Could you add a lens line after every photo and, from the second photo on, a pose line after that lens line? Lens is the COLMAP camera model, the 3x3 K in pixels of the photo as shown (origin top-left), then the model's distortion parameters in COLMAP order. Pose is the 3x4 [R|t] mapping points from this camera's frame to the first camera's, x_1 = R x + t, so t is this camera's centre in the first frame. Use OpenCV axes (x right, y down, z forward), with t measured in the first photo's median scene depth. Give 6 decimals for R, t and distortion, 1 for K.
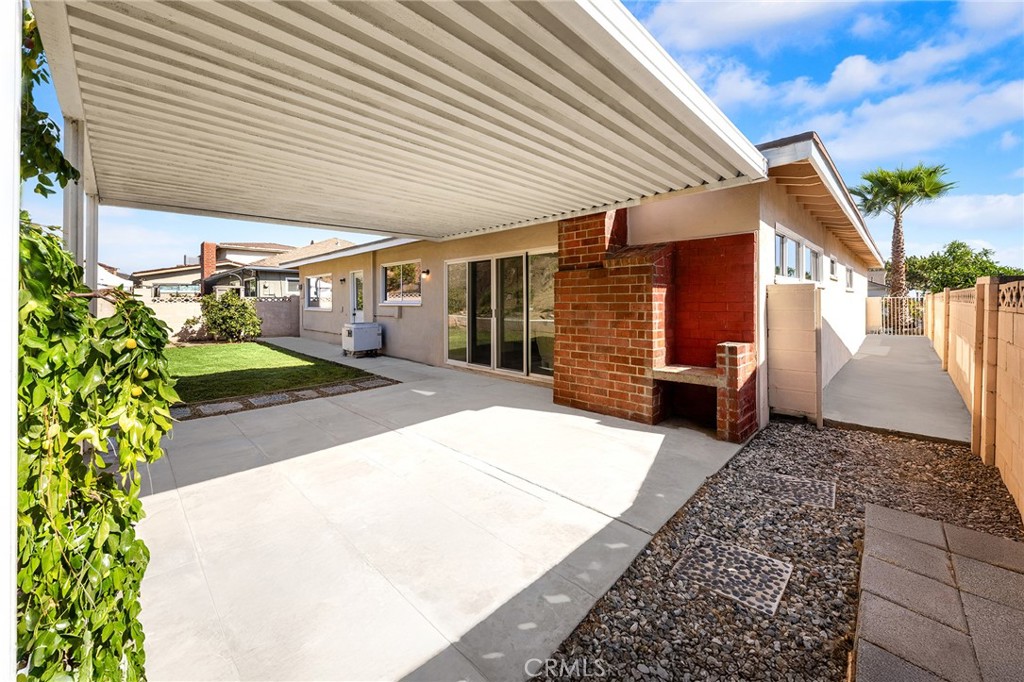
lens RADIAL K [[392.0, 0, 503.7], [0, 392.0, 301.2], [0, 0, 1]] dist [0.003419, 0.000053]
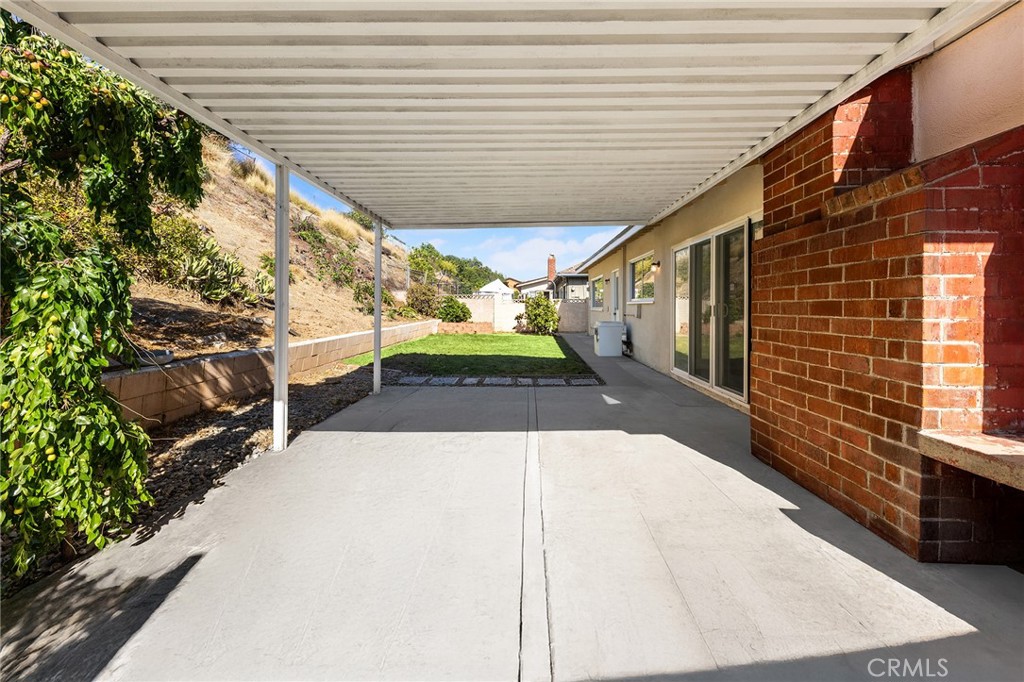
lens RADIAL K [[376.0, 0, 523.4], [0, 376.0, 307.5], [0, 0, 1]] dist [-0.000944, -0.000220]
pose [[0.701228, 0.006546, -0.712907, 0.323118], [-0.004487, 0.999979, 0.004769, 0.033137], [0.712923, -0.000145, 0.701243, 0.358124]]
